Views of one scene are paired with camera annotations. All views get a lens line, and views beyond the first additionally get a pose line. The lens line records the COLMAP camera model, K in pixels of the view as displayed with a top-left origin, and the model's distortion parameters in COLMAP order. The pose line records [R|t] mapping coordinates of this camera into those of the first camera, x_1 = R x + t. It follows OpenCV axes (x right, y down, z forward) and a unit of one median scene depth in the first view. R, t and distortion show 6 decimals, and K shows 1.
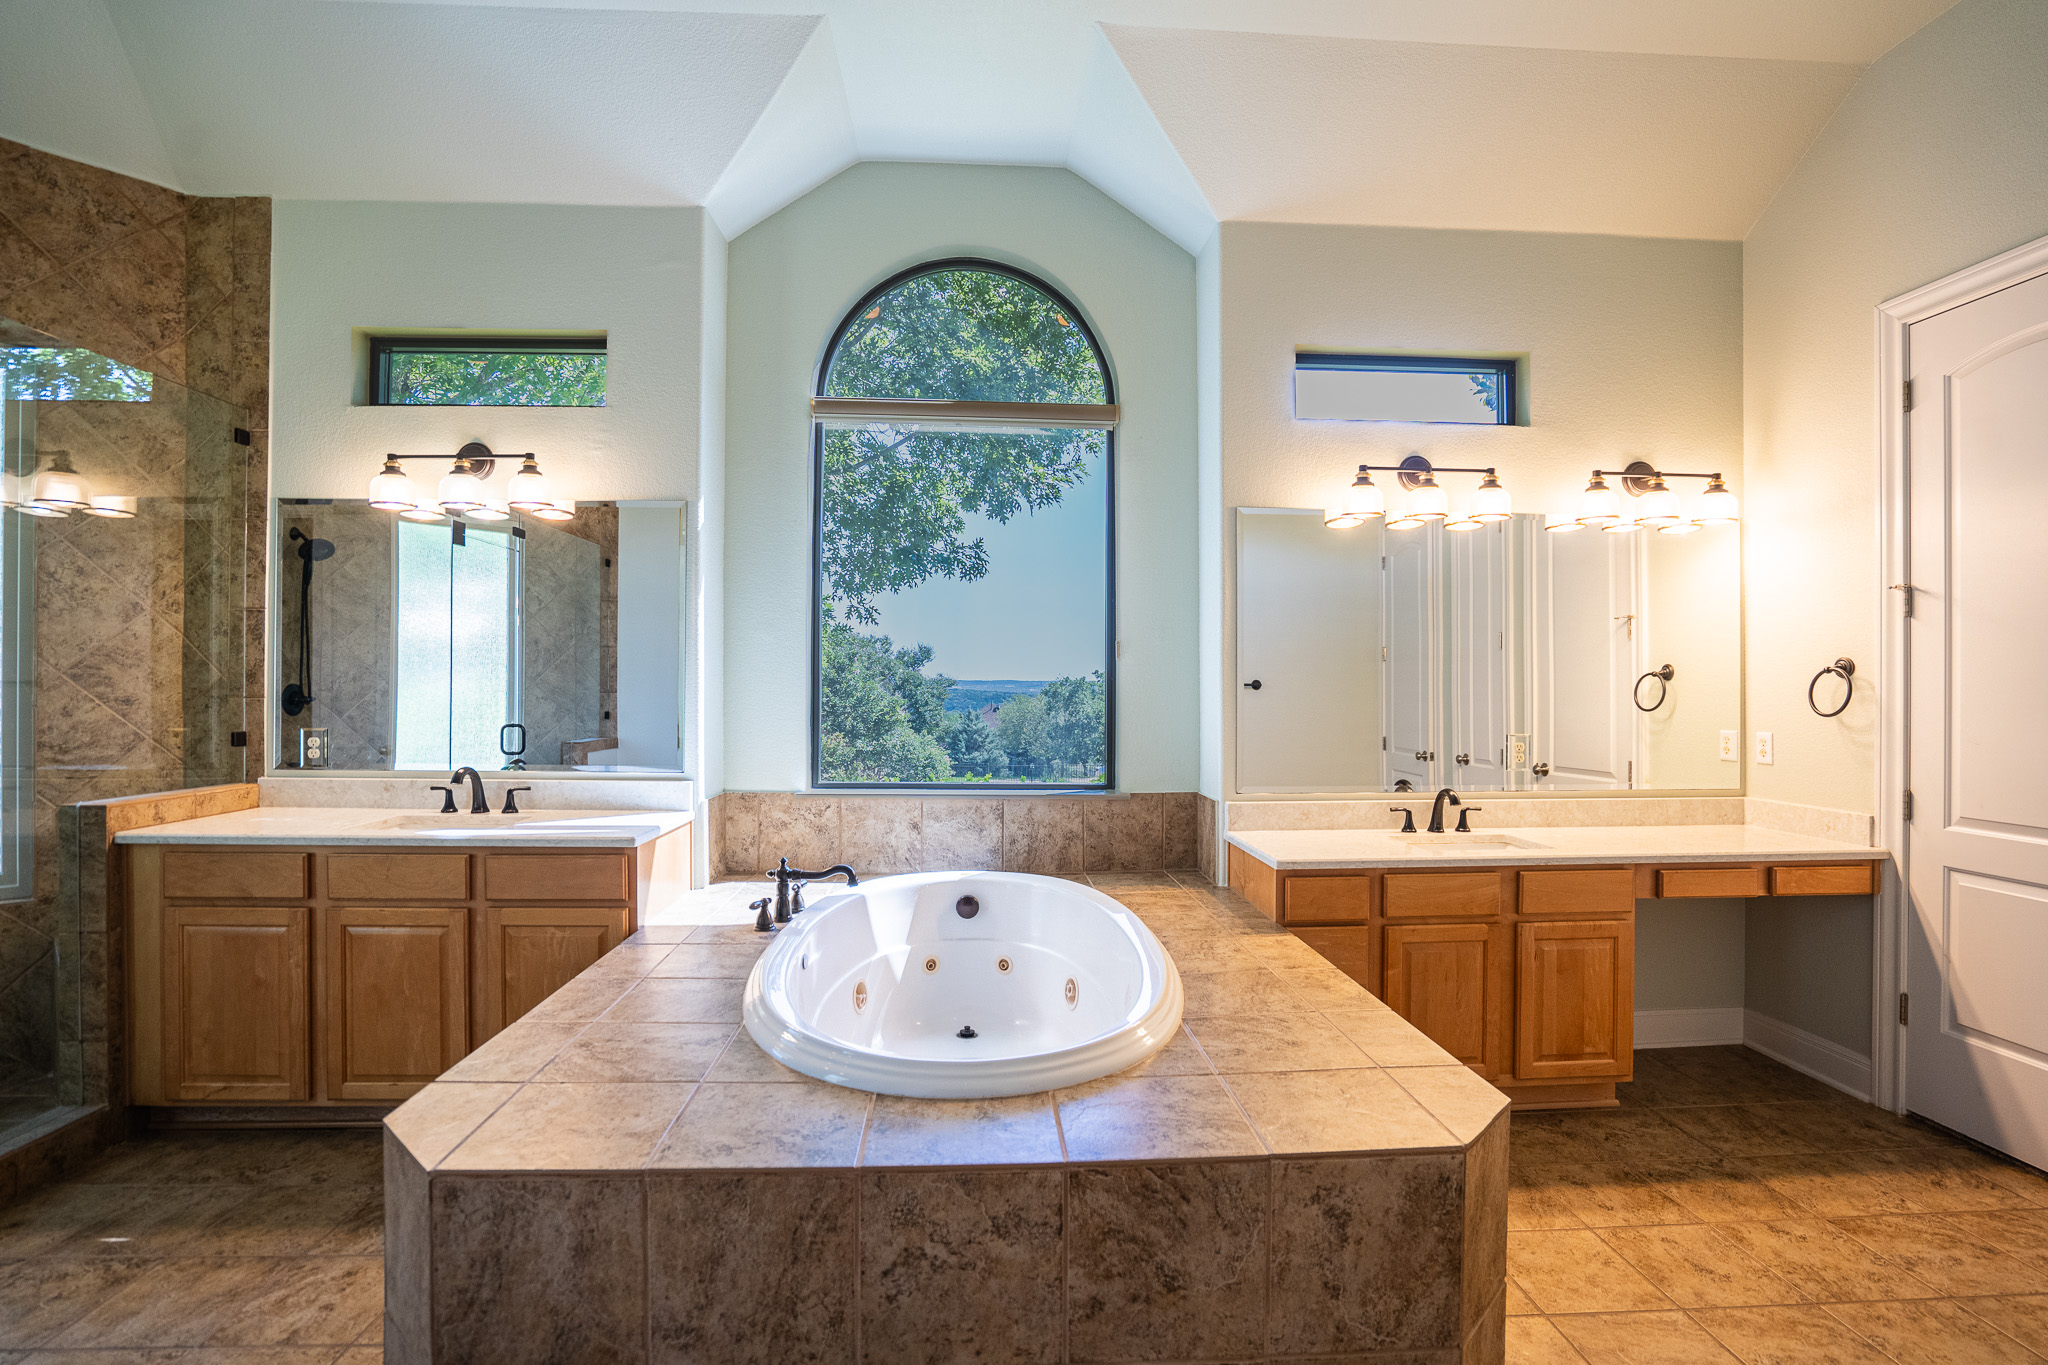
lens RADIAL K [[941.7, 0, 1024.0], [0, 941.7, 682.5], [0, 0, 1]] dist [-0.073330, 0.029697]
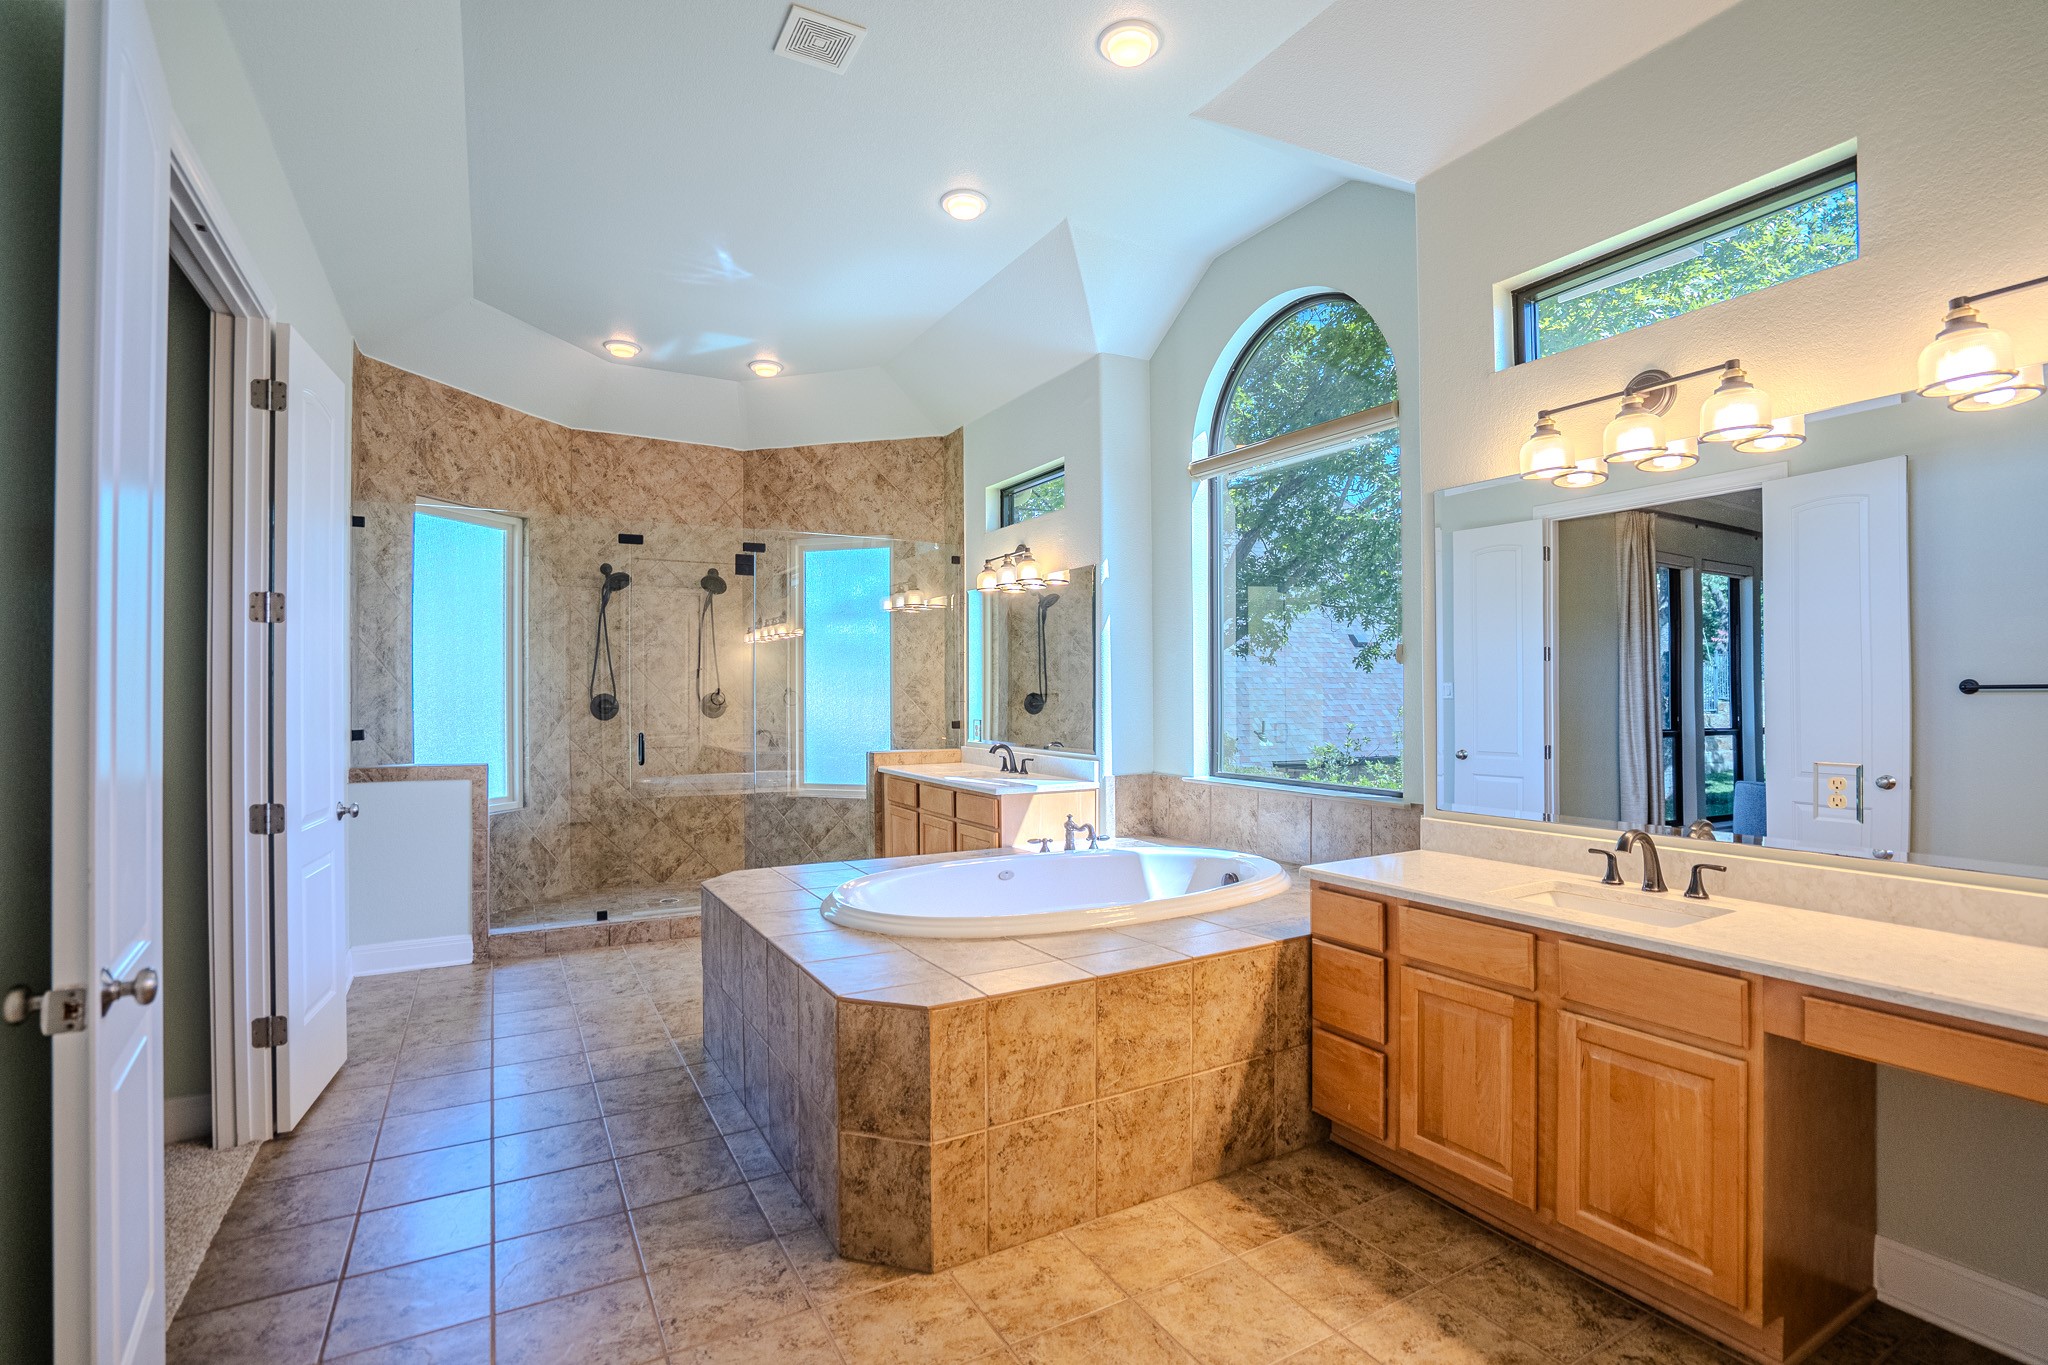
lens RADIAL K [[941.7, 0, 1024.0], [0, 941.7, 682.5], [0, 0, 1]] dist [-0.073330, 0.029697]
pose [[0.455129, -0.016975, -0.890264, 0.869625], [0.010225, 0.999852, -0.013837, 0.004575], [0.890367, -0.002805, 0.455235, 0.247160]]
